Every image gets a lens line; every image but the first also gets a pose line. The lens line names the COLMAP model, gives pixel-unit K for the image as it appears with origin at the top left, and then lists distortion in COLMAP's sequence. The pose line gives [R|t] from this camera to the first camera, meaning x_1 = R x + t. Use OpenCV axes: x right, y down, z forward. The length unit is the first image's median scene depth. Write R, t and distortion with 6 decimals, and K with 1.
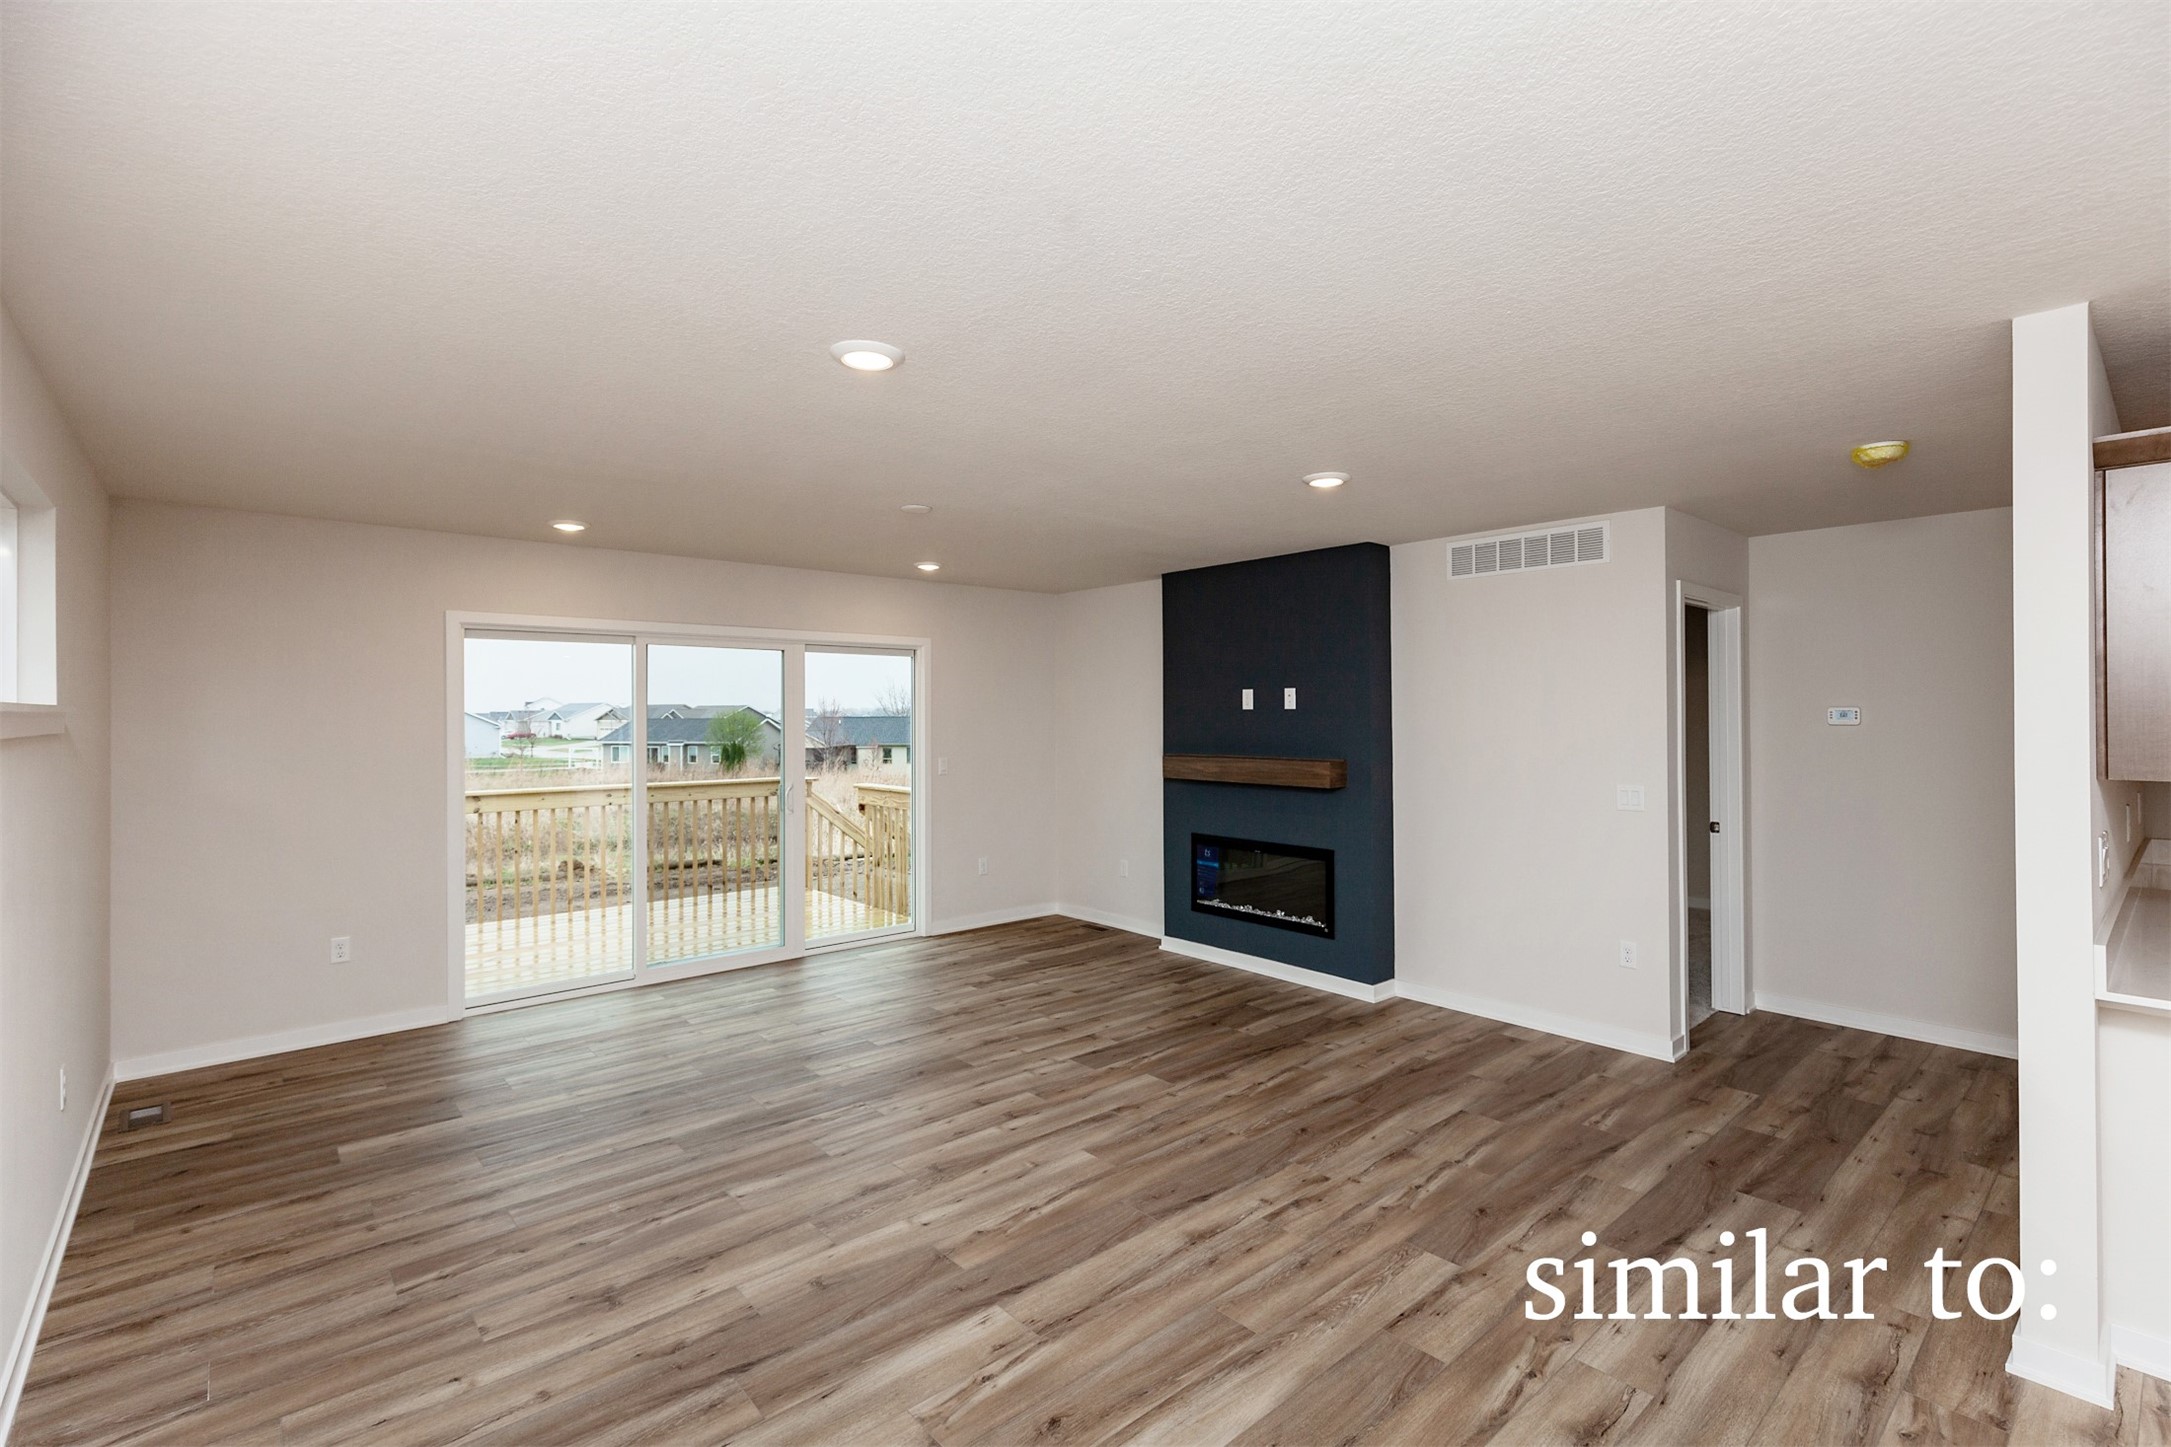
lens RADIAL K [[974.4, 0, 1099.2], [0, 974.4, 720.3], [0, 0, 1]] dist [0.010203, -0.000016]
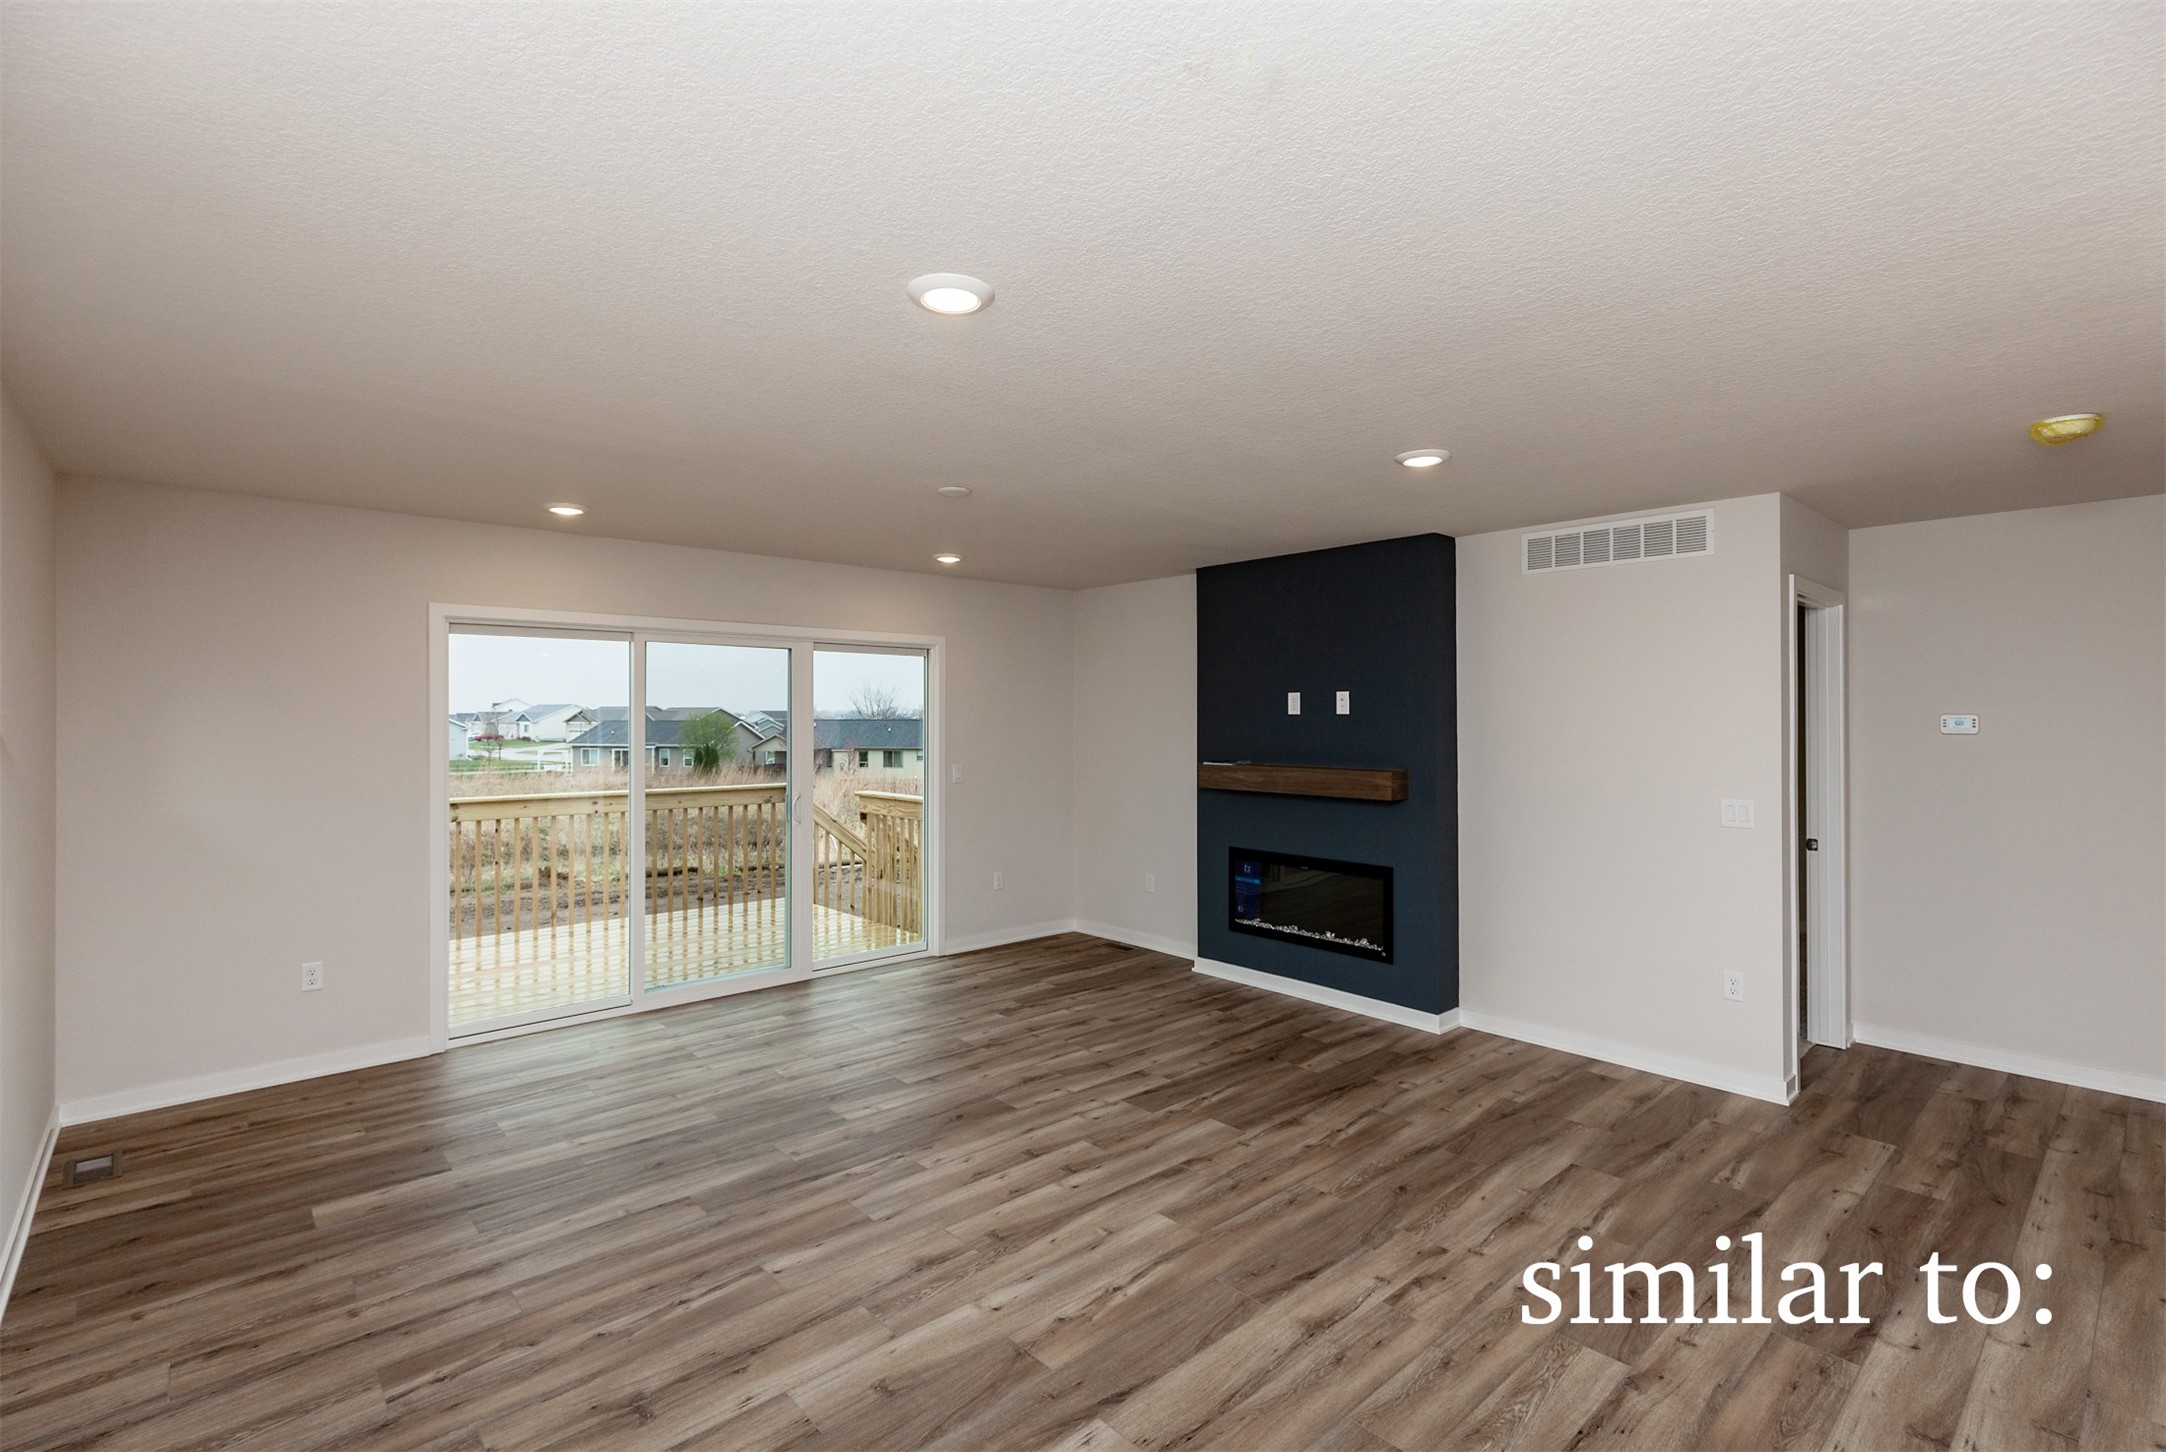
lens RADIAL K [[987.8, 0, 1083.0], [0, 987.8, 726.0], [0, 0, 1]] dist [0.009185, 0.000226]
pose [[0.999968, 0.003733, 0.007044, -0.080905], [-0.003747, 0.999991, 0.002081, -0.002120], [-0.007036, -0.002107, 0.999973, 0.091147]]
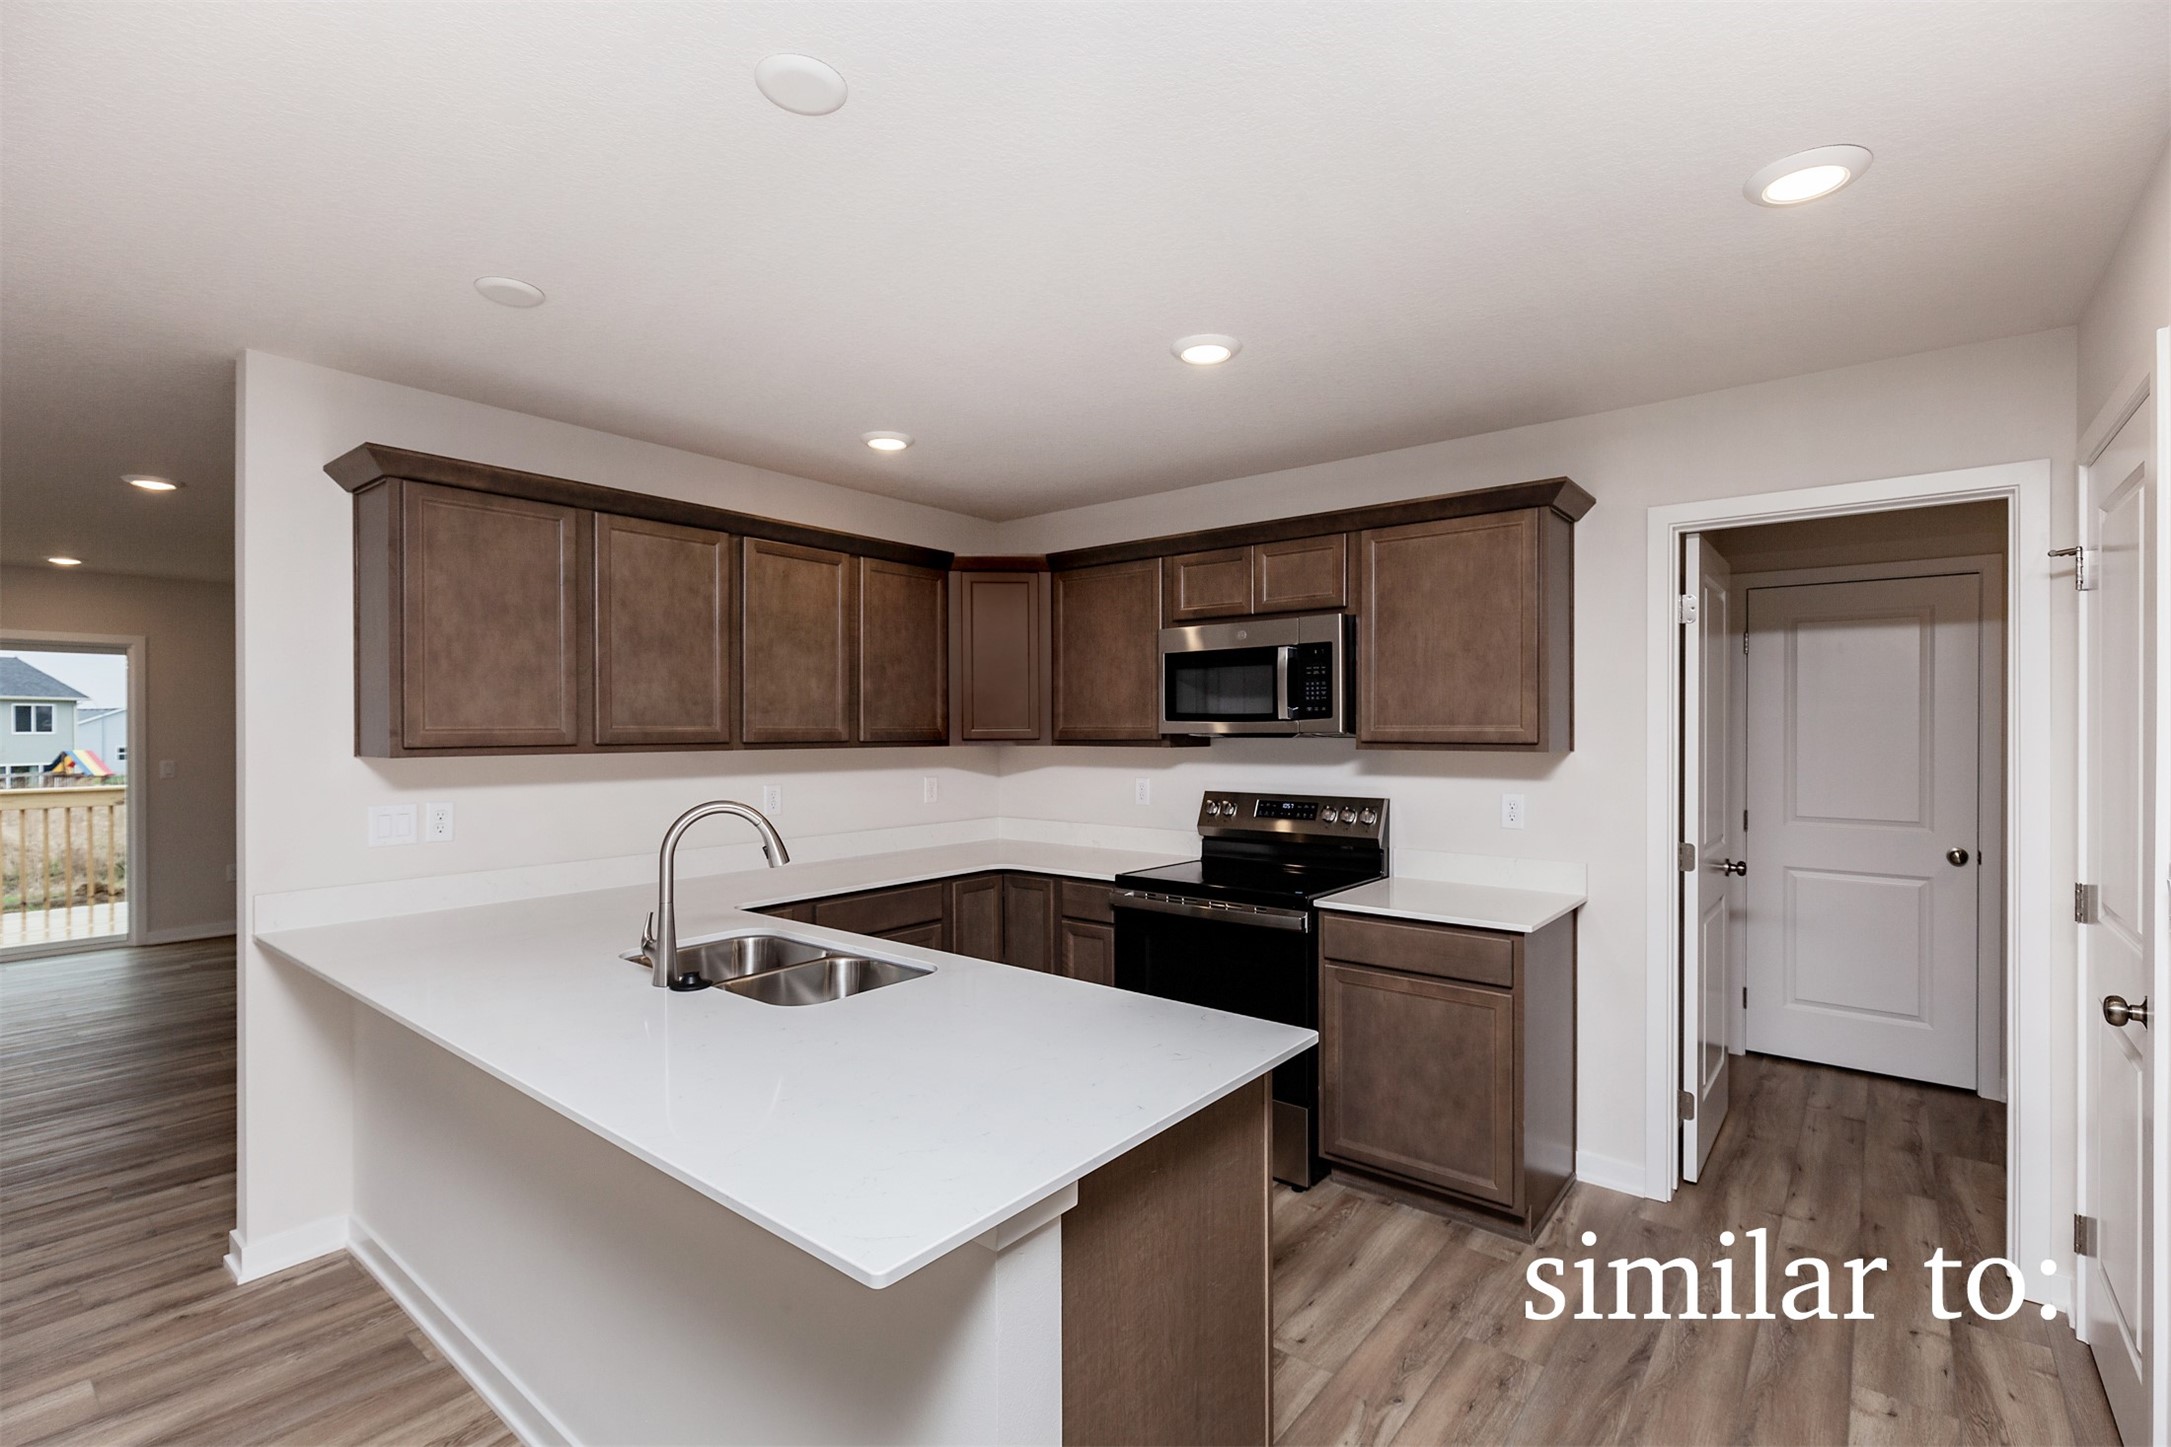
lens RADIAL K [[975.4, 0, 1087.9], [0, 975.4, 733.5], [0, 0, 1]] dist [0.008052, 0.000057]
pose [[0.986852, -0.000148, 0.161629, 1.005870], [-0.000154, 0.999998, 0.001854, 0.017668], [-0.161629, -0.001855, 0.986850, -0.188731]]
